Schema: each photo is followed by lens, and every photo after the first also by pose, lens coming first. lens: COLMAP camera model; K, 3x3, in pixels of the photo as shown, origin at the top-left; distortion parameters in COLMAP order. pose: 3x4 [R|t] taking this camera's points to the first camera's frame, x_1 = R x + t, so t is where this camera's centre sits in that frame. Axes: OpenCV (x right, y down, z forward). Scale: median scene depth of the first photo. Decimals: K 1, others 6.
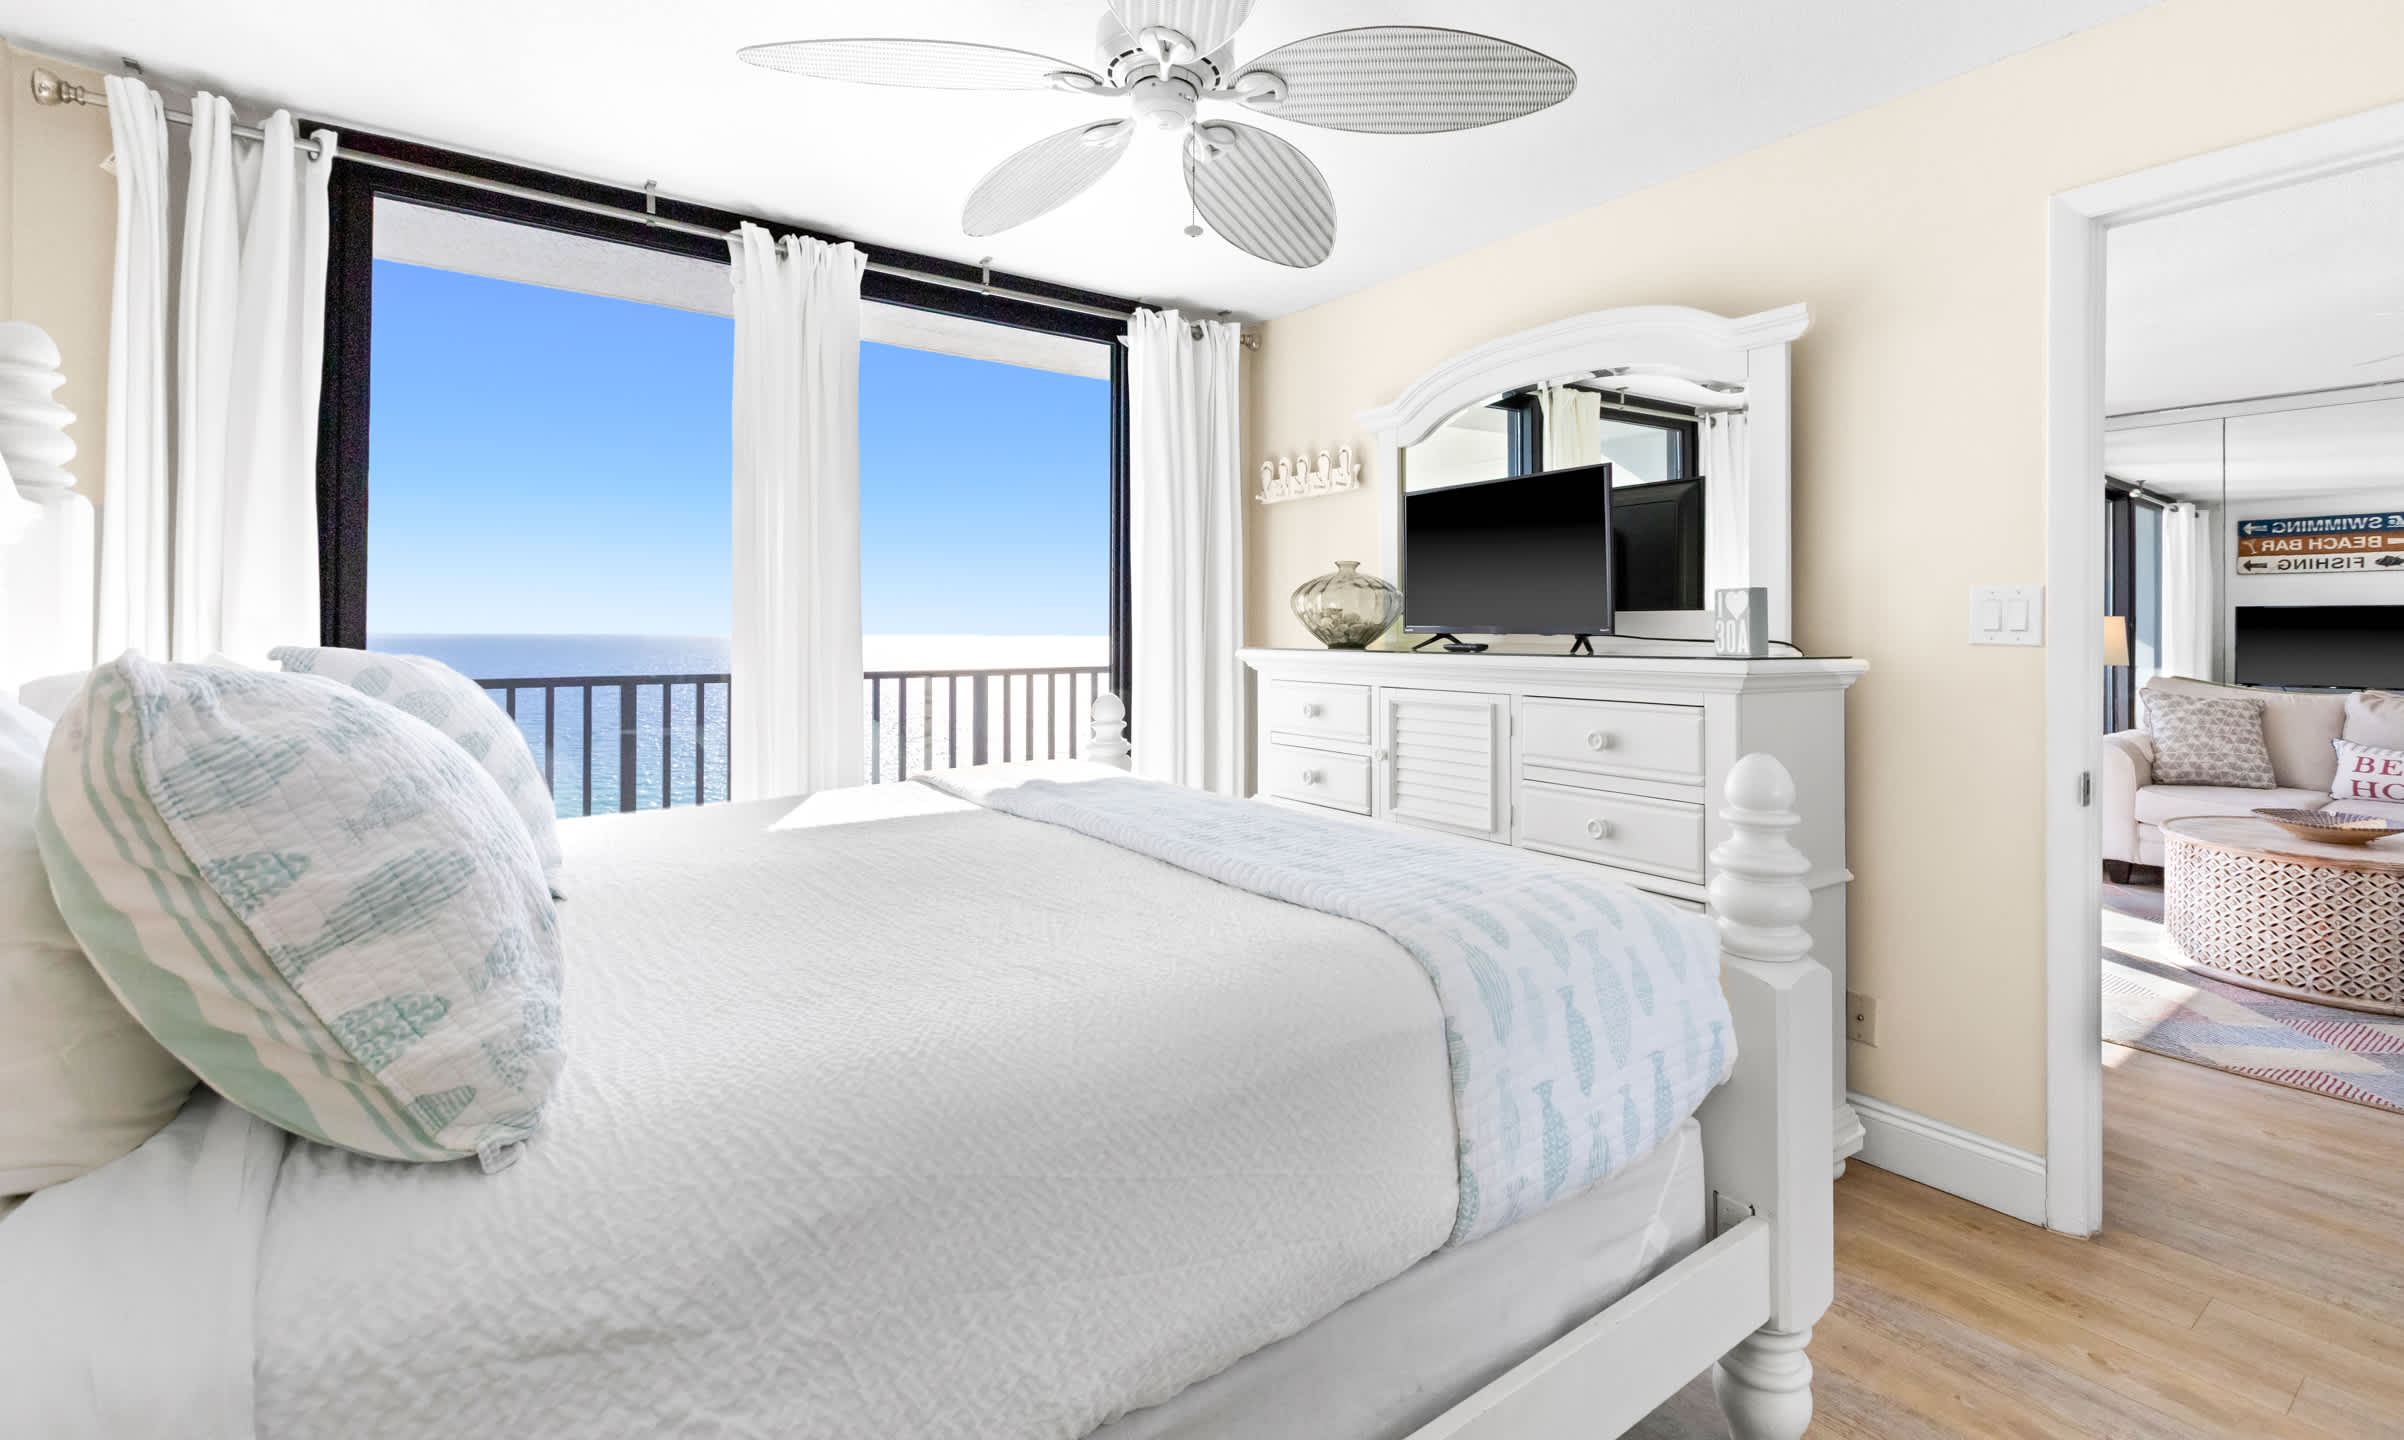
lens RADIAL K [[1095.2, 0, 1212.1], [0, 1095.2, 617.8], [0, 0, 1]] dist [0.000945, 0.000215]
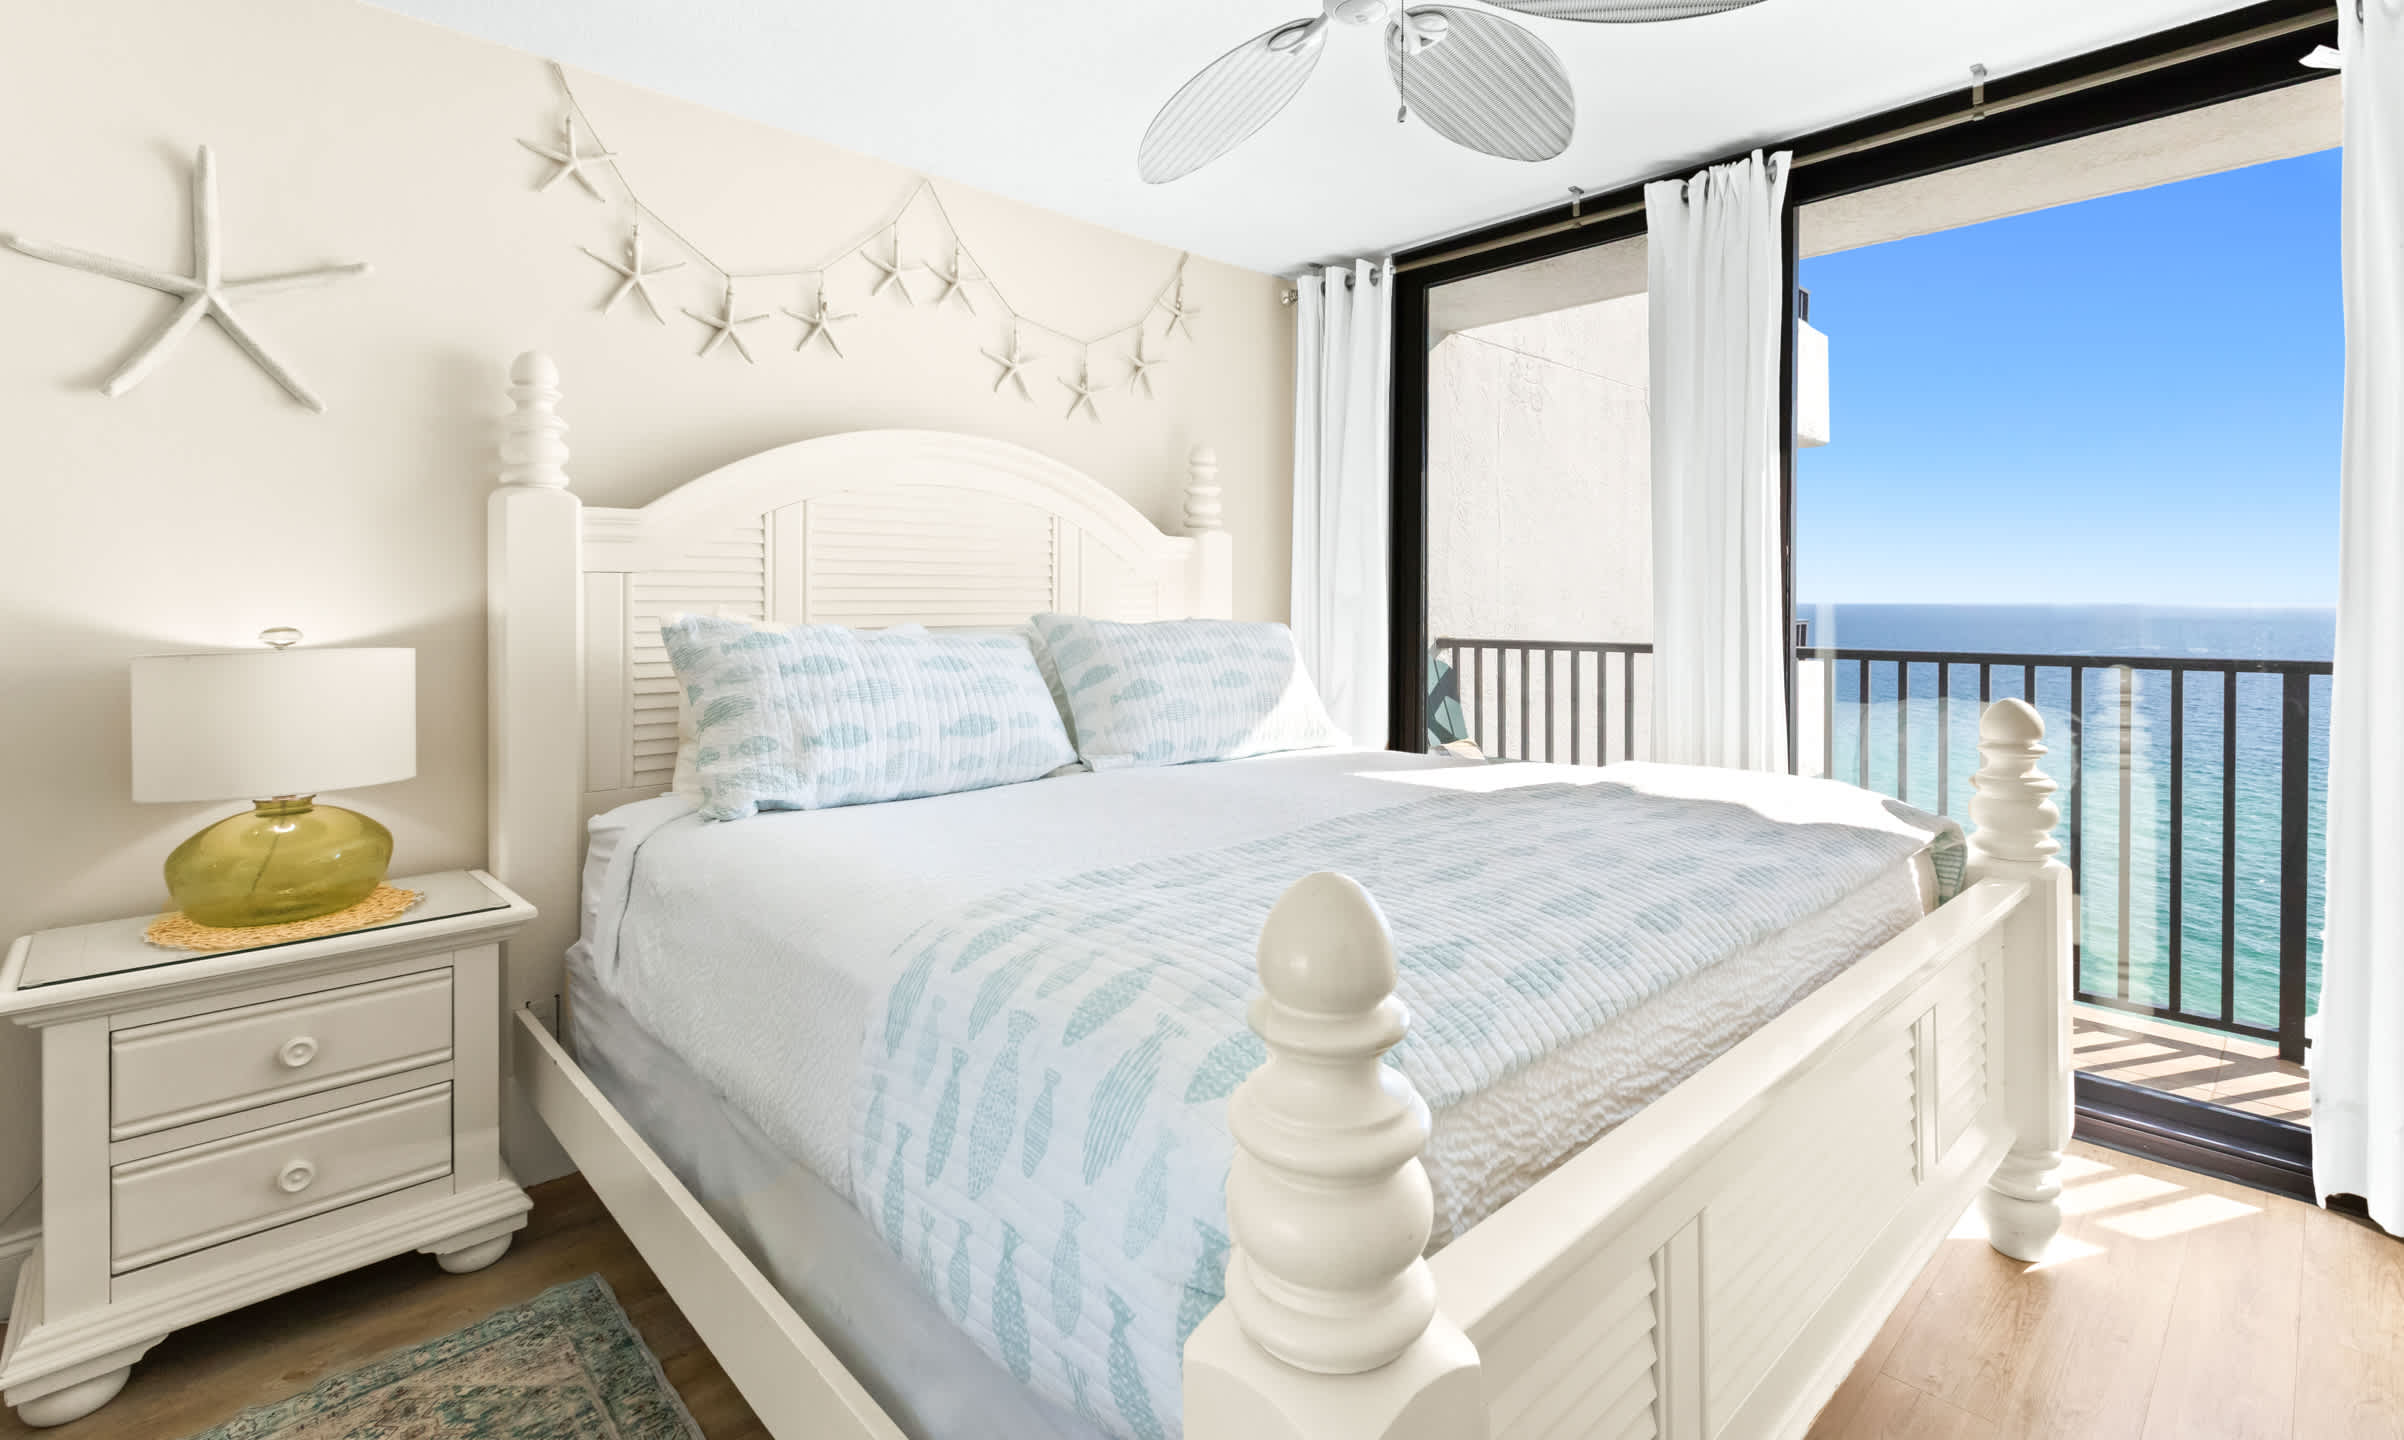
lens RADIAL K [[1095.2, 0, 1212.1], [0, 1095.2, 617.8], [0, 0, 1]] dist [0.000945, 0.000215]
pose [[0.107759, 0.009714, -0.994130, 0.667384], [0.013271, 0.999849, 0.011209, 0.012952], [0.994088, -0.014401, 0.107614, 0.655720]]
